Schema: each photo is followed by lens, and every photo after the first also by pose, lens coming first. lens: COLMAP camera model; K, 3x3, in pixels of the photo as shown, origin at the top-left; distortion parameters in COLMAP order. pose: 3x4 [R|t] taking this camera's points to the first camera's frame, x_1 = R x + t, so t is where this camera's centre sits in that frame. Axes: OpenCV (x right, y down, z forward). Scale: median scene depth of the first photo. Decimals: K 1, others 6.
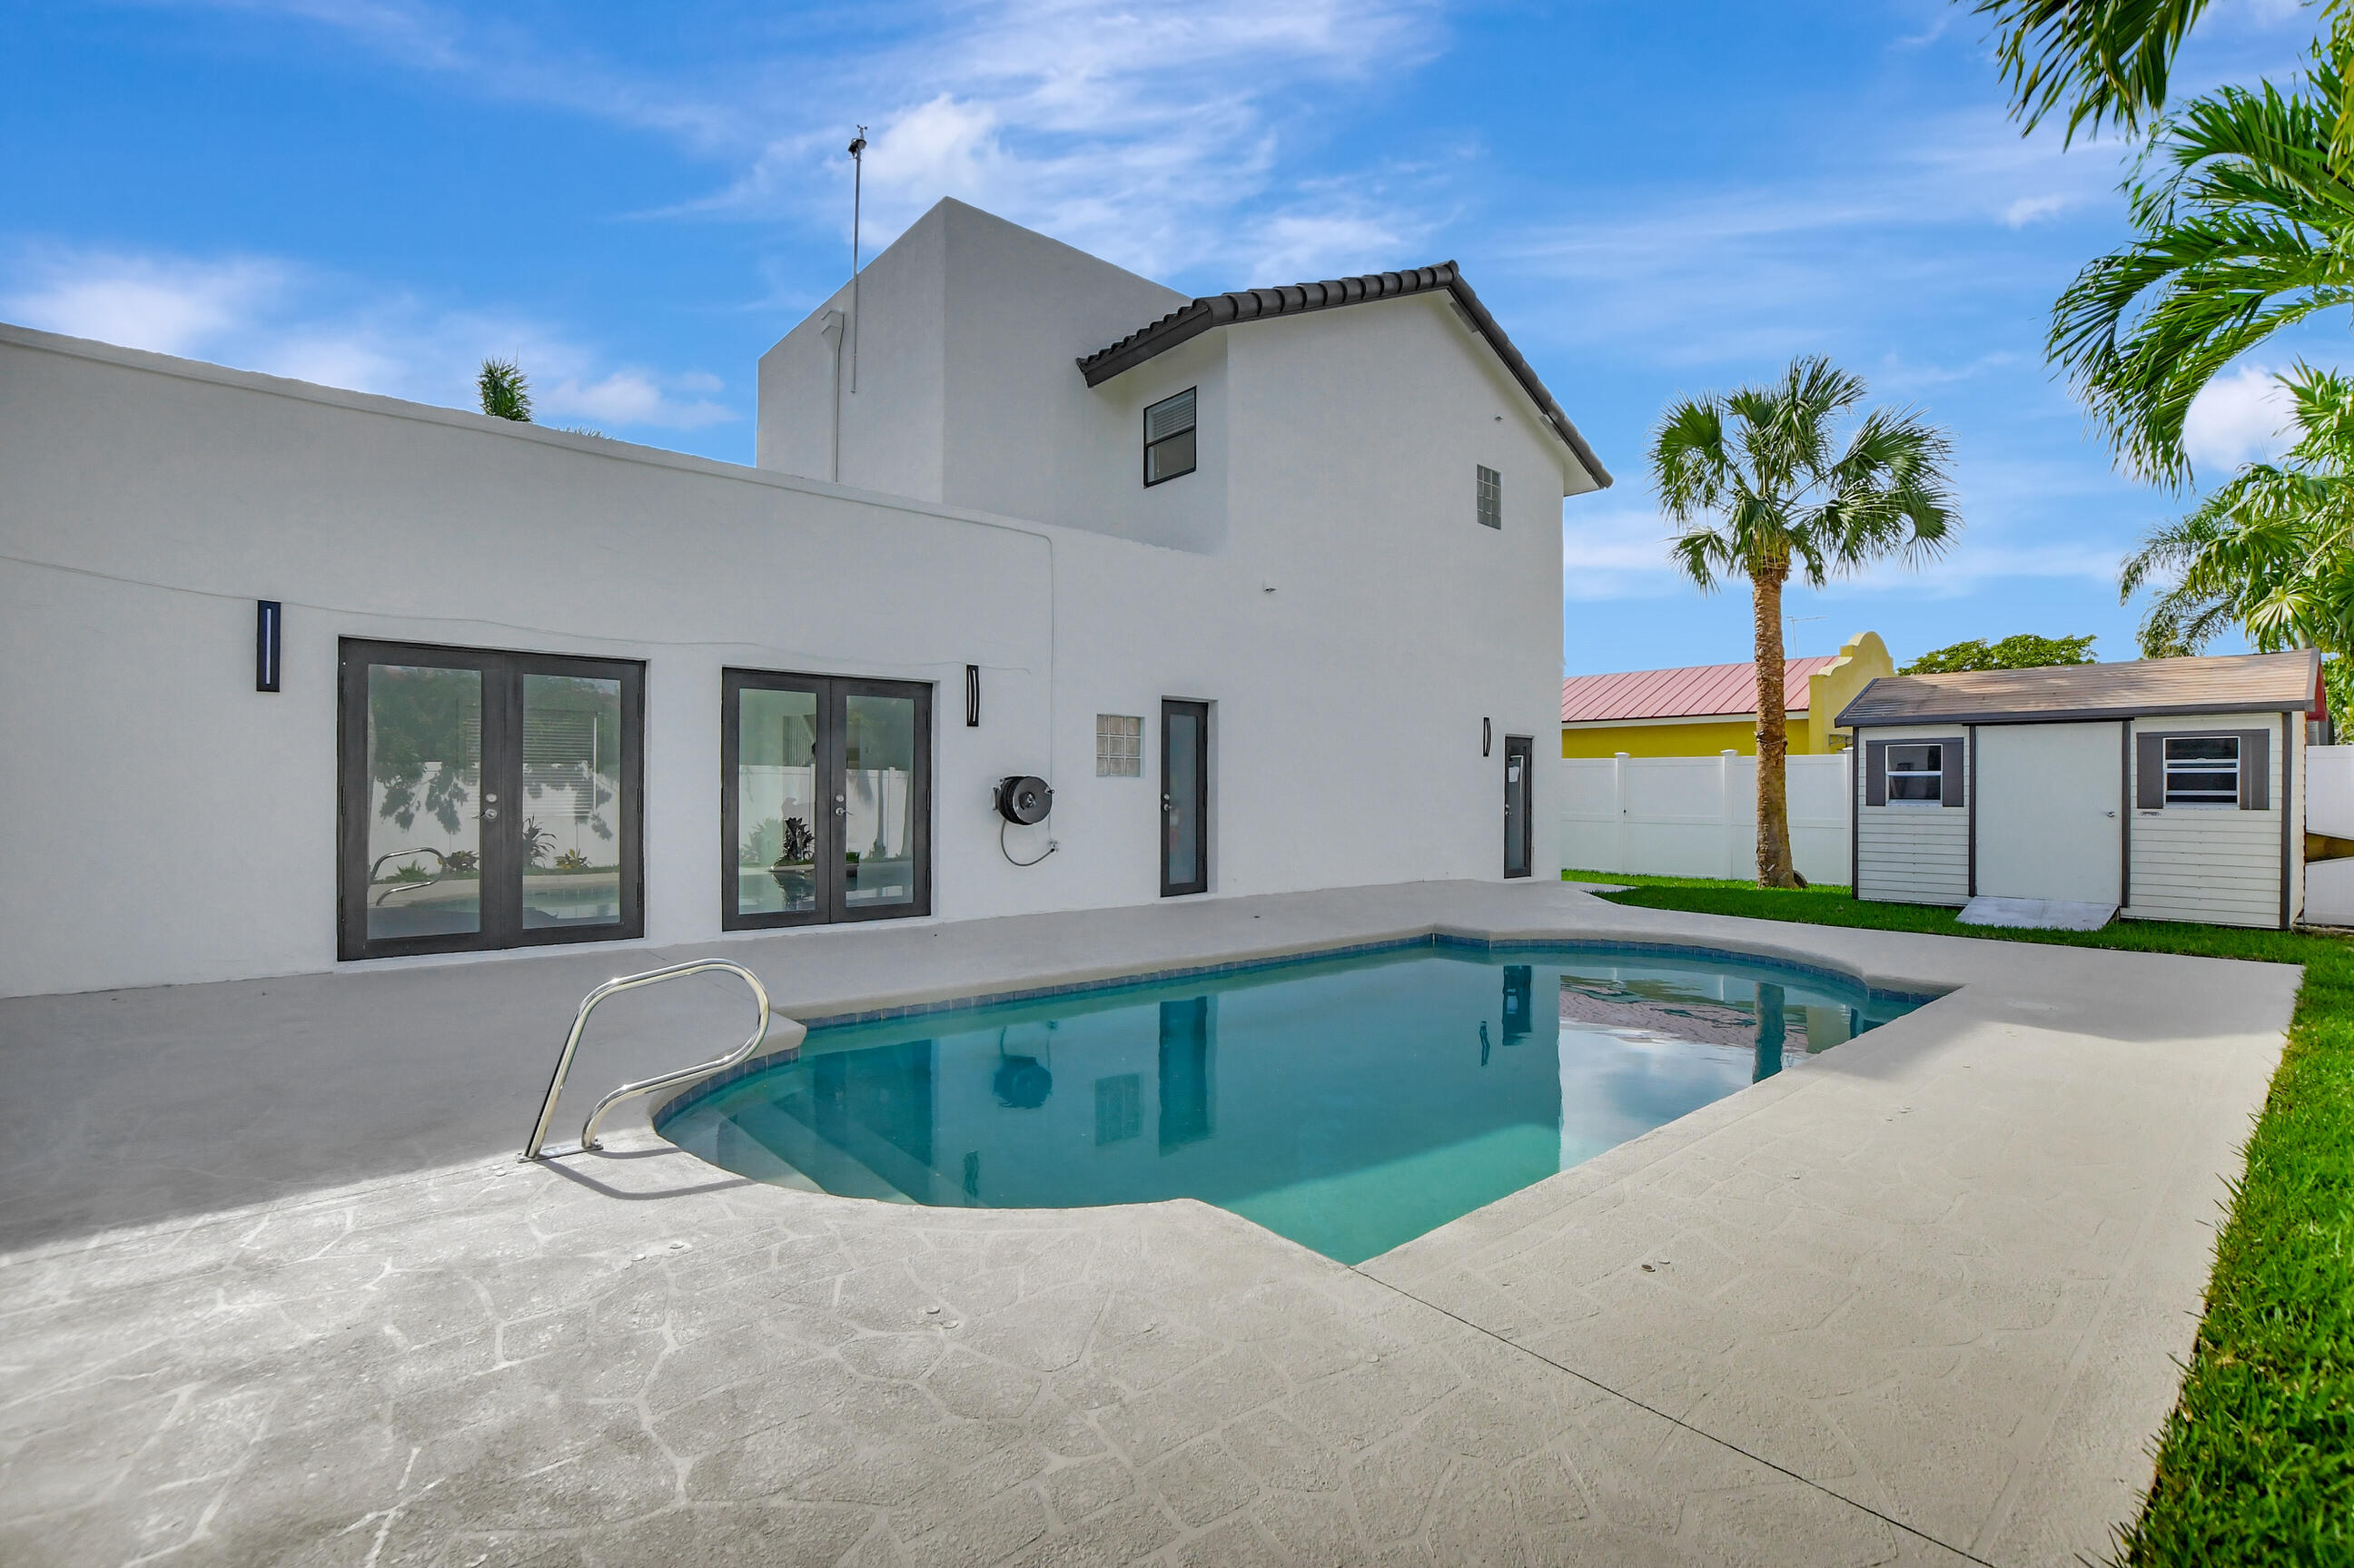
lens RADIAL K [[1042.1, 0, 1186.9], [0, 1042.1, 793.8], [0, 0, 1]] dist [-0.011683, 0.000056]
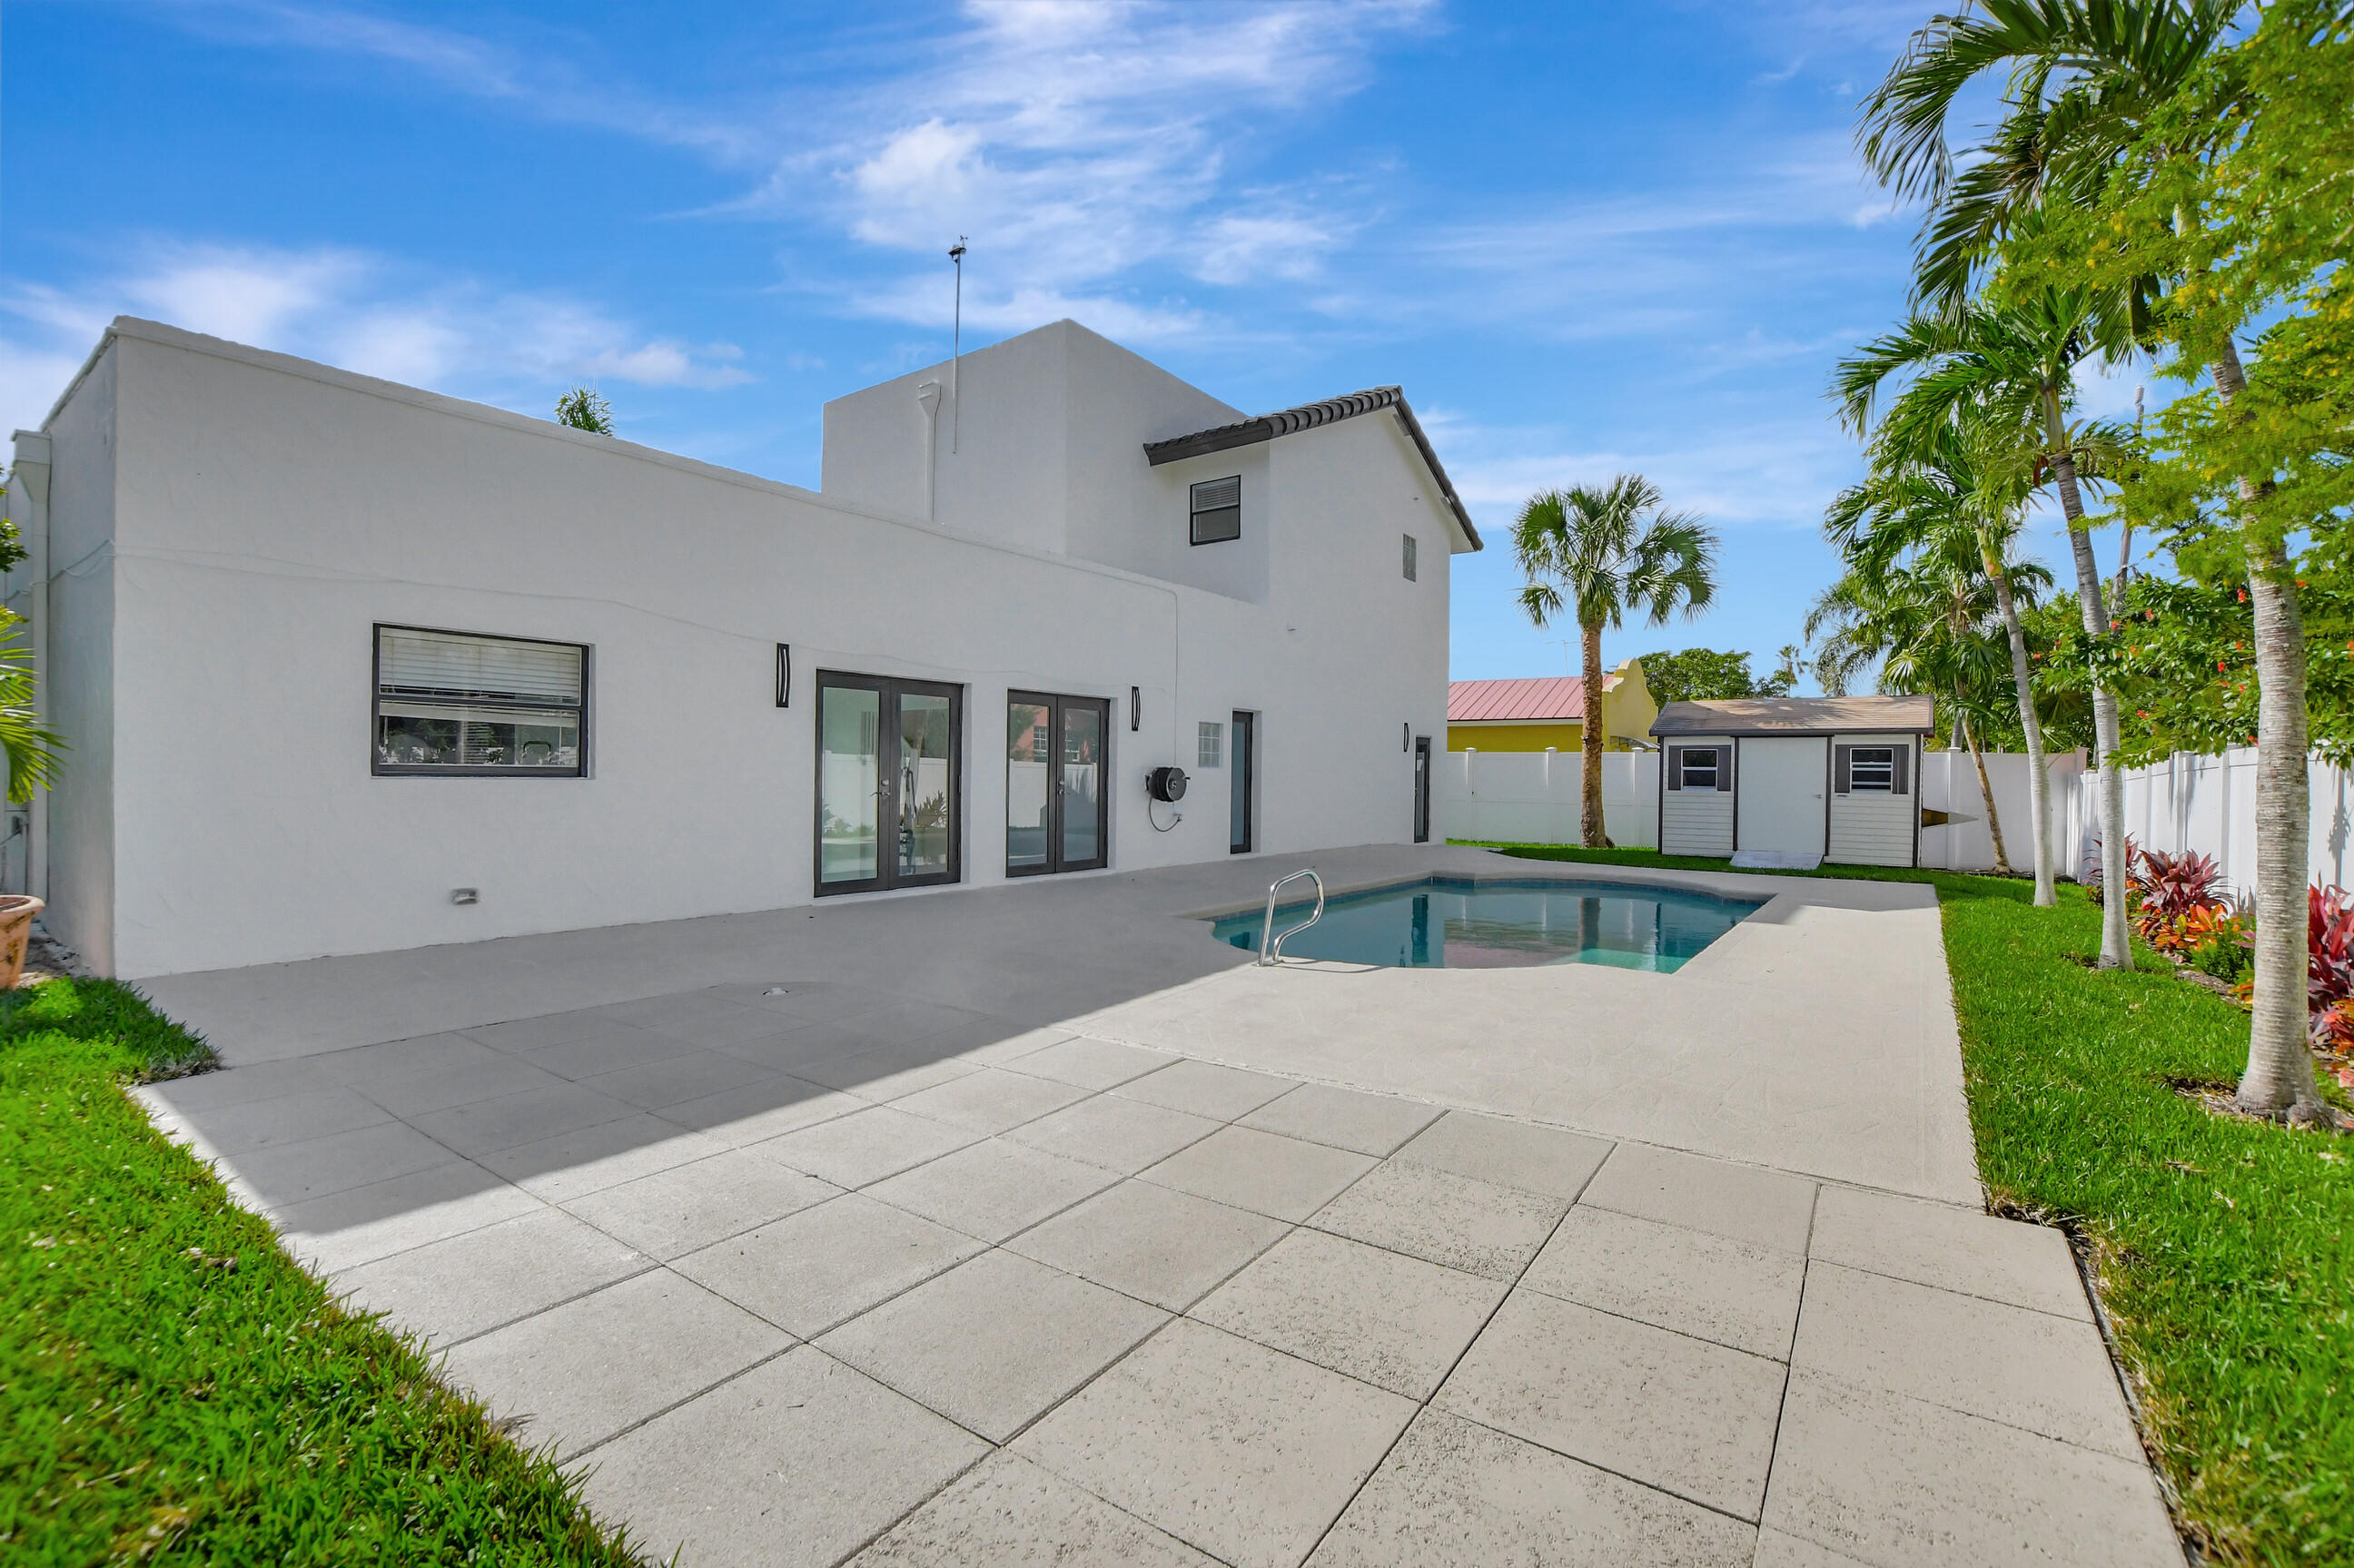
lens RADIAL K [[1012.6, 0, 1172.9], [0, 1012.6, 779.7], [0, 0, 1]] dist [-0.001711, 0.000092]
pose [[0.976480, 0.006276, 0.215516, -0.351145], [-0.007681, 0.999954, 0.005683, -0.006290], [-0.215470, -0.007205, 0.976484, -0.253489]]
